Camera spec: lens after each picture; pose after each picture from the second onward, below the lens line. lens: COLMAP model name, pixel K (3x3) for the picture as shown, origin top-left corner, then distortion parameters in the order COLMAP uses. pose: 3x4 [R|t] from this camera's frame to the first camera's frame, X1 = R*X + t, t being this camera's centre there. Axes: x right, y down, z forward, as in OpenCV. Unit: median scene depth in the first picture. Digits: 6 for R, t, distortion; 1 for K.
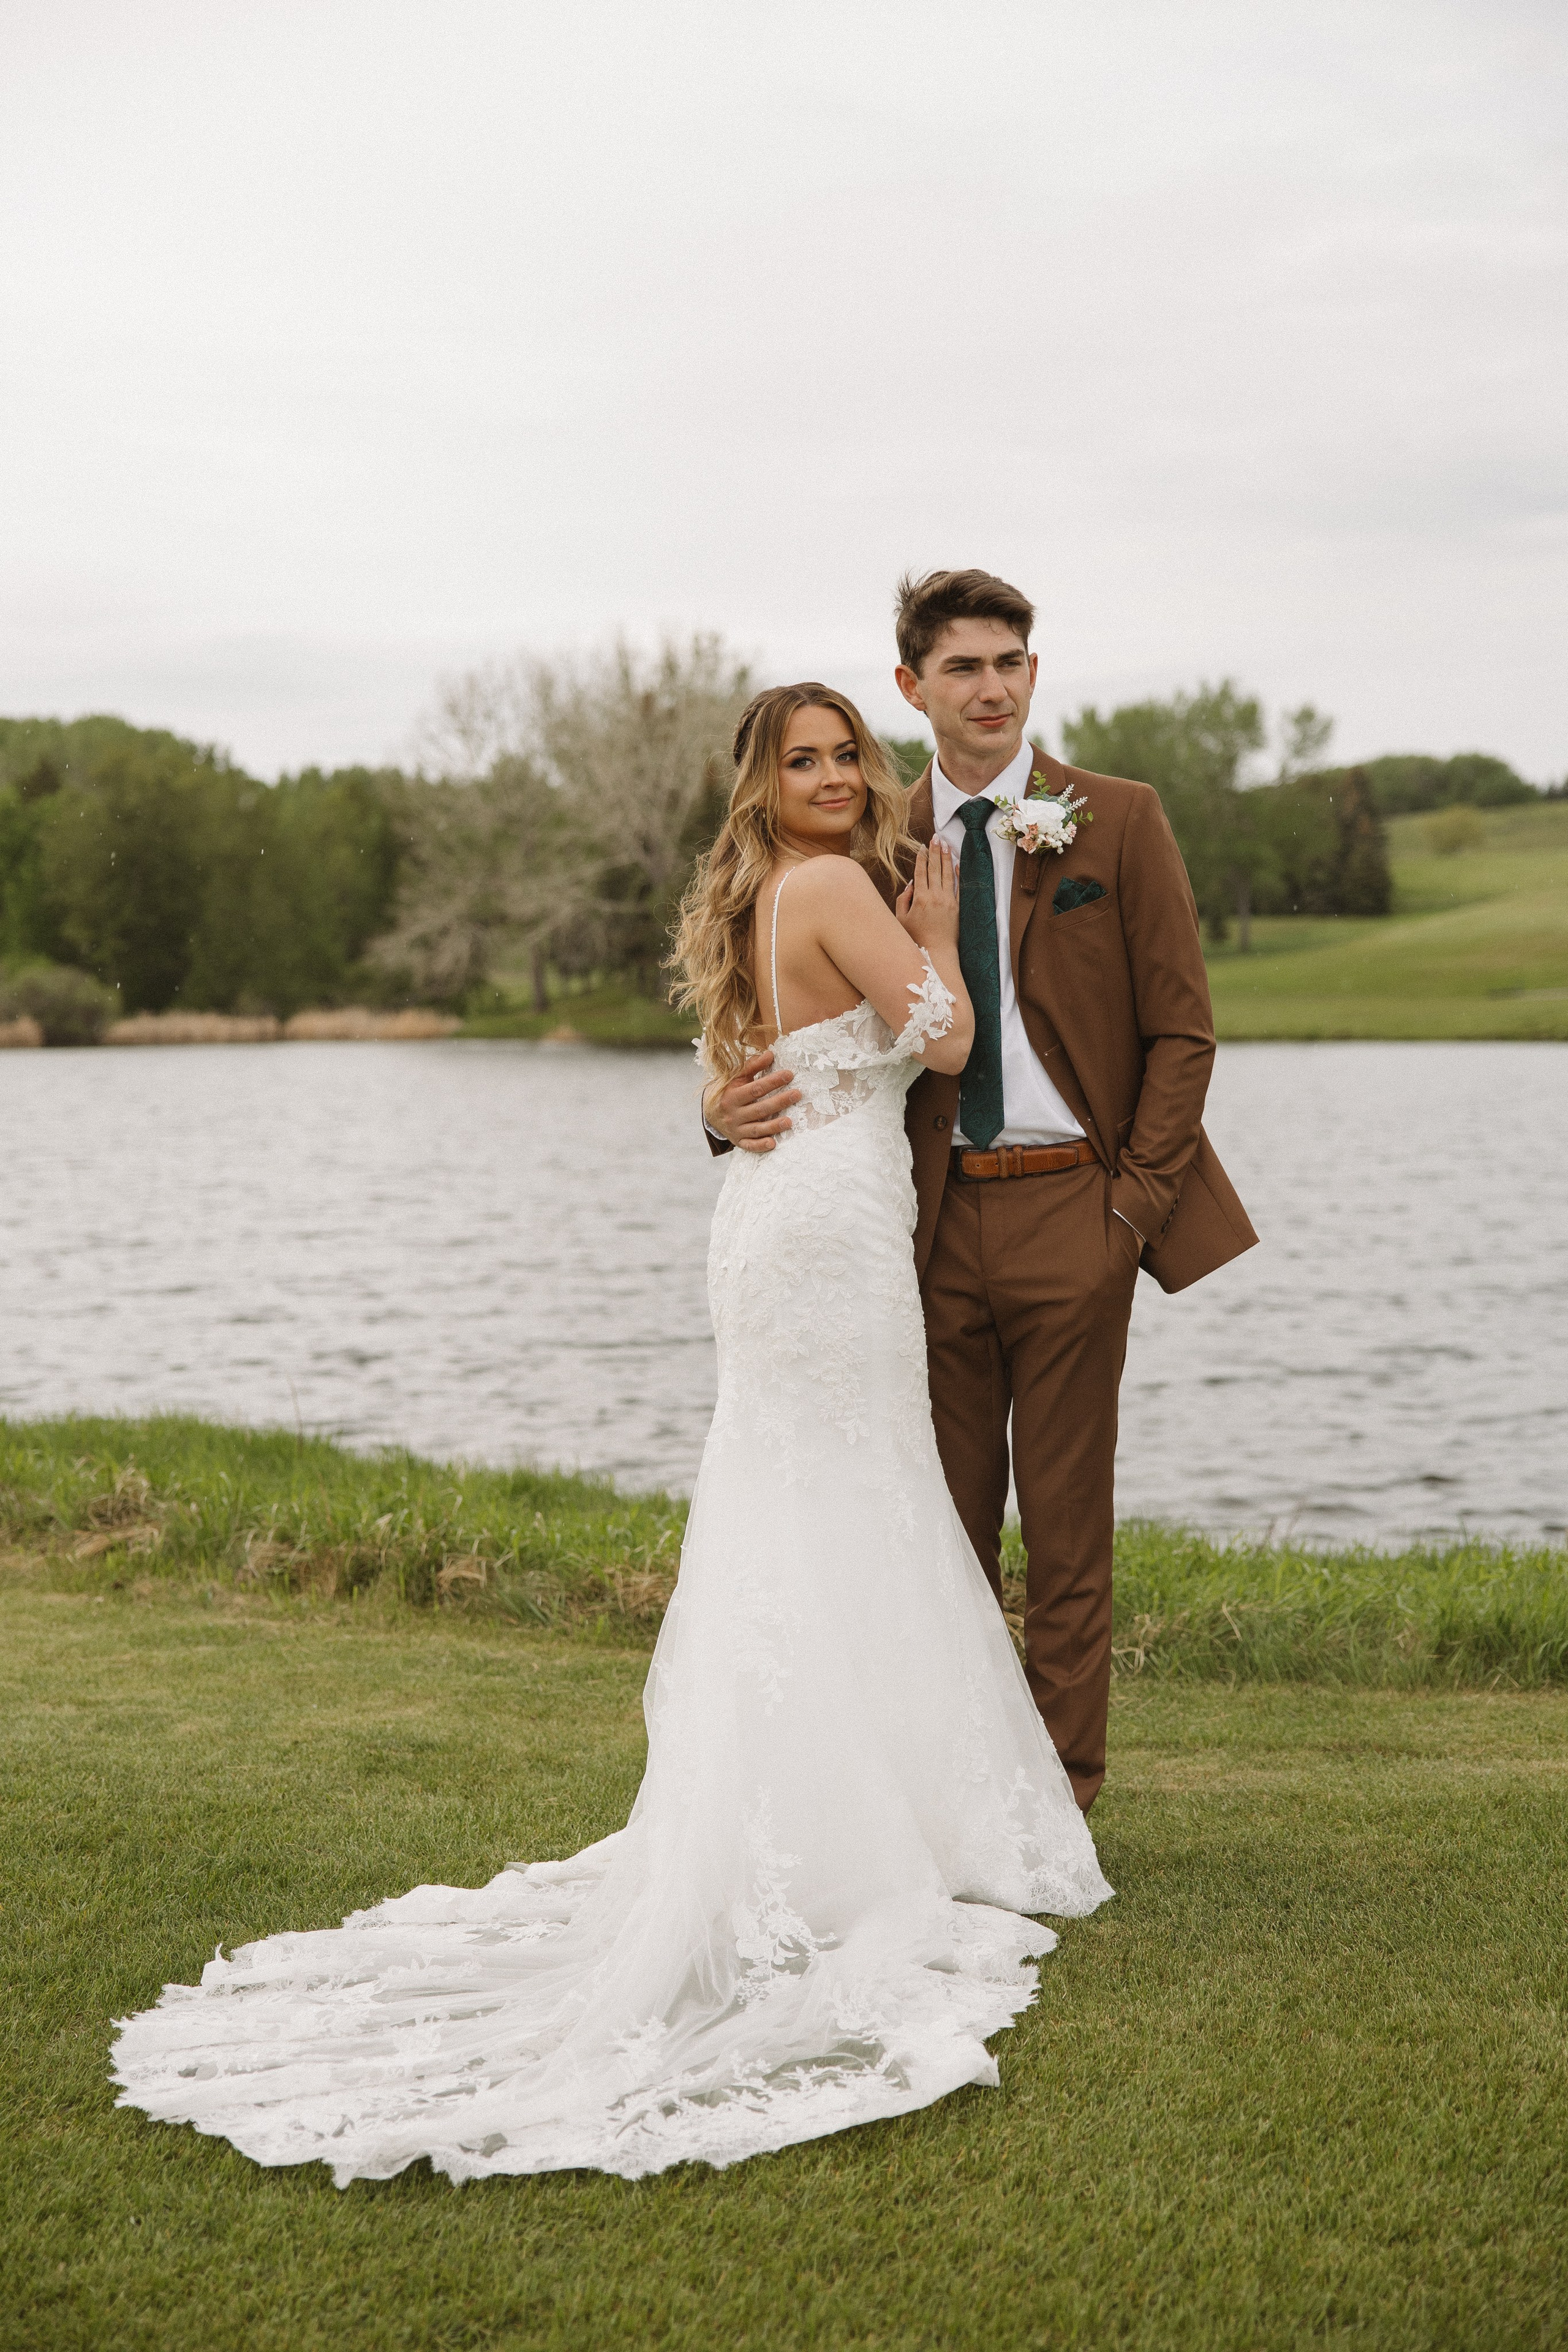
lens RADIAL K [[3648.3, 0, 784.0], [0, 3648.3, 1176.0], [0, 0, 1]] dist [0.013892, -0.095270]
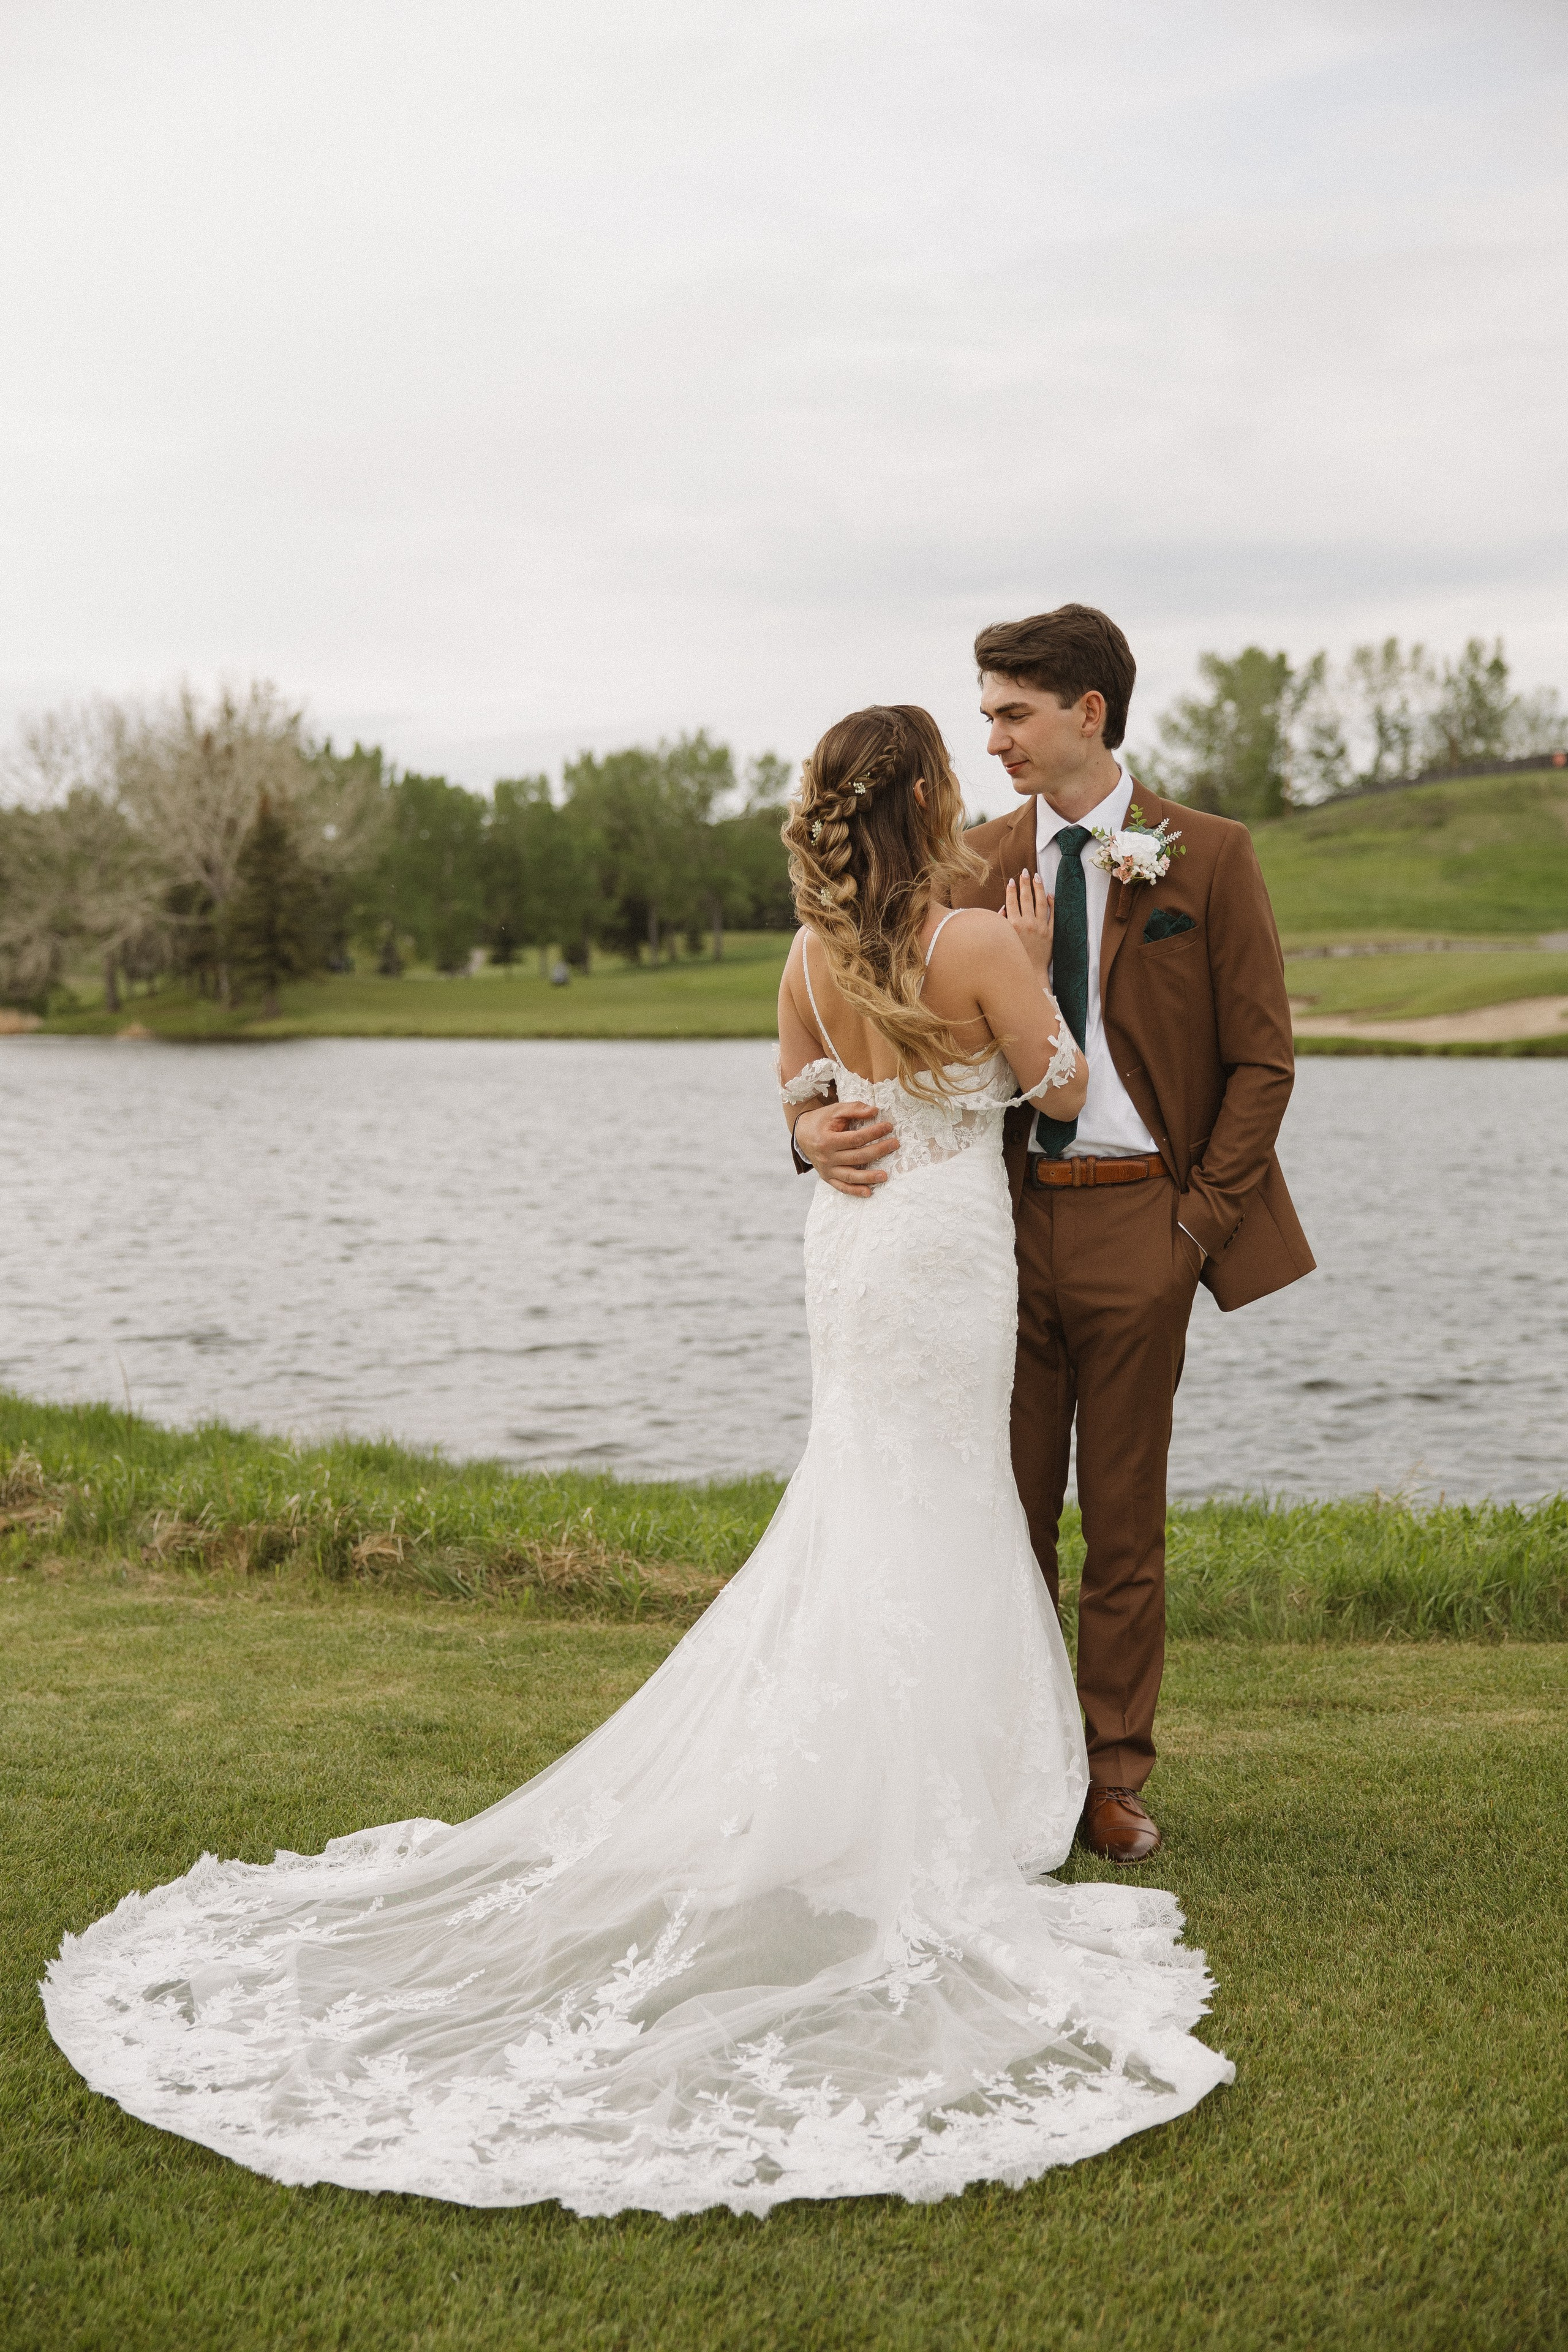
lens RADIAL K [[3100.1, 0, 784.0], [0, 3100.1, 1176.0], [0, 0, 1]] dist [0.007758, 0.044856]
pose [[0.988407, -0.006539, 0.151687, -0.106182], [0.005284, 0.999948, 0.008674, -0.007841], [-0.151736, -0.007771, 0.988391, 0.082236]]
